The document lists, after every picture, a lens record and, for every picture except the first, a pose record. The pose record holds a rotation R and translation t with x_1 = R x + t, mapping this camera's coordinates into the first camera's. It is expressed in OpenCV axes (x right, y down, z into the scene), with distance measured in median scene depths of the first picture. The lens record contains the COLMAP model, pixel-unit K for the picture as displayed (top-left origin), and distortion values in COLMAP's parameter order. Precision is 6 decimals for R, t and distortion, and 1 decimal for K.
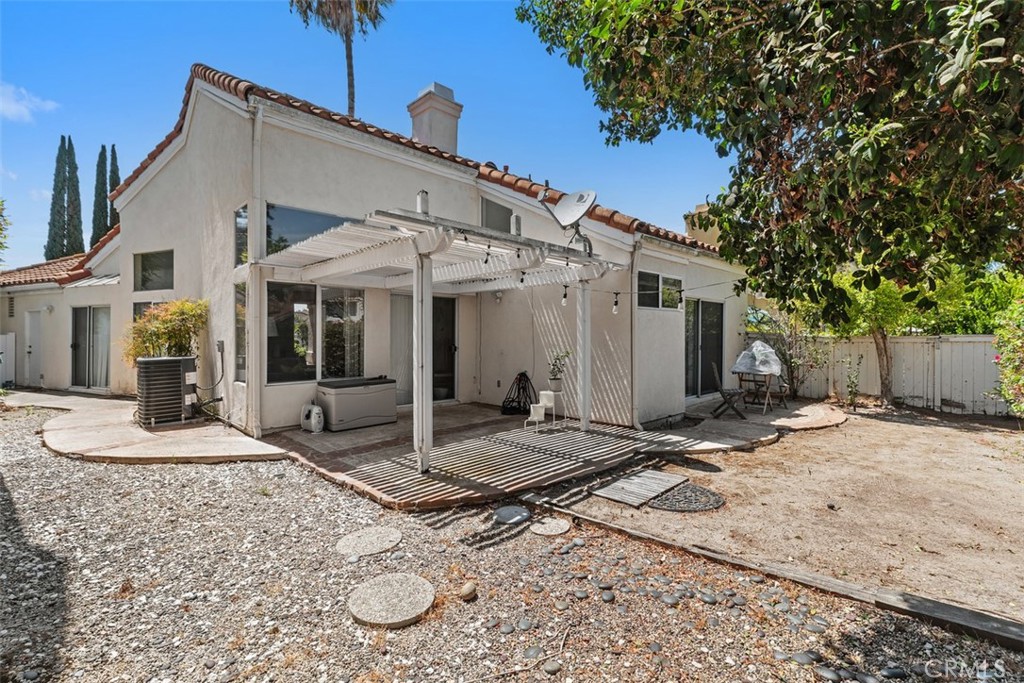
lens RADIAL K [[458.1, 0, 512.4], [0, 458.1, 339.0], [0, 0, 1]] dist [0.000776, -0.000662]
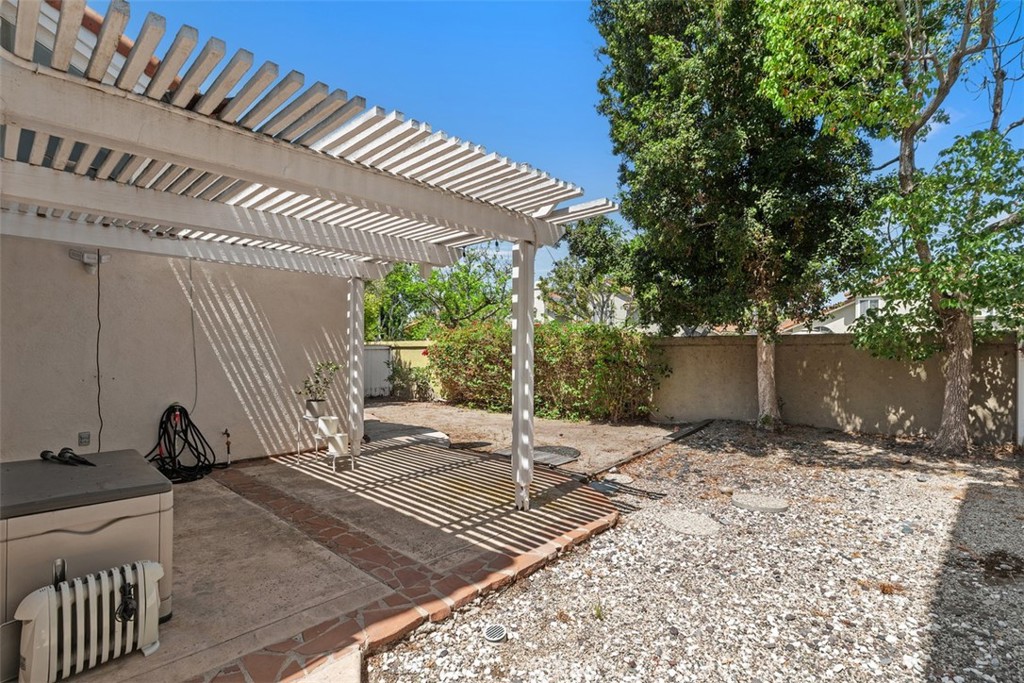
lens RADIAL K [[460.1, 0, 534.0], [0, 460.1, 347.6], [0, 0, 1]] dist [-0.002514, -0.000106]
pose [[-0.041476, -0.000319, 0.999139, -1.117874], [0.005196, 0.999986, 0.000535, 0.003813], [-0.999126, 0.005214, -0.041474, 1.114025]]
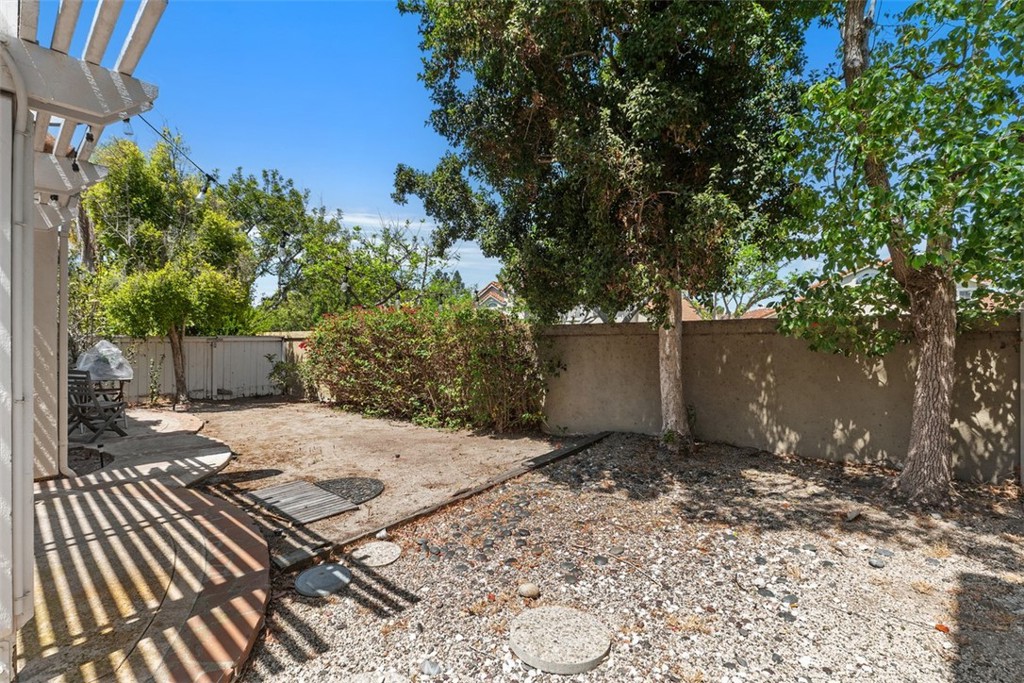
lens RADIAL K [[458.1, 0, 512.4], [0, 458.1, 339.0], [0, 0, 1]] dist [0.000776, -0.000662]
pose [[-0.060030, 0.002576, 0.998193, -0.656563], [0.005043, 0.999985, -0.002277, 0.015023], [-0.998184, 0.004897, -0.060042, 0.678102]]
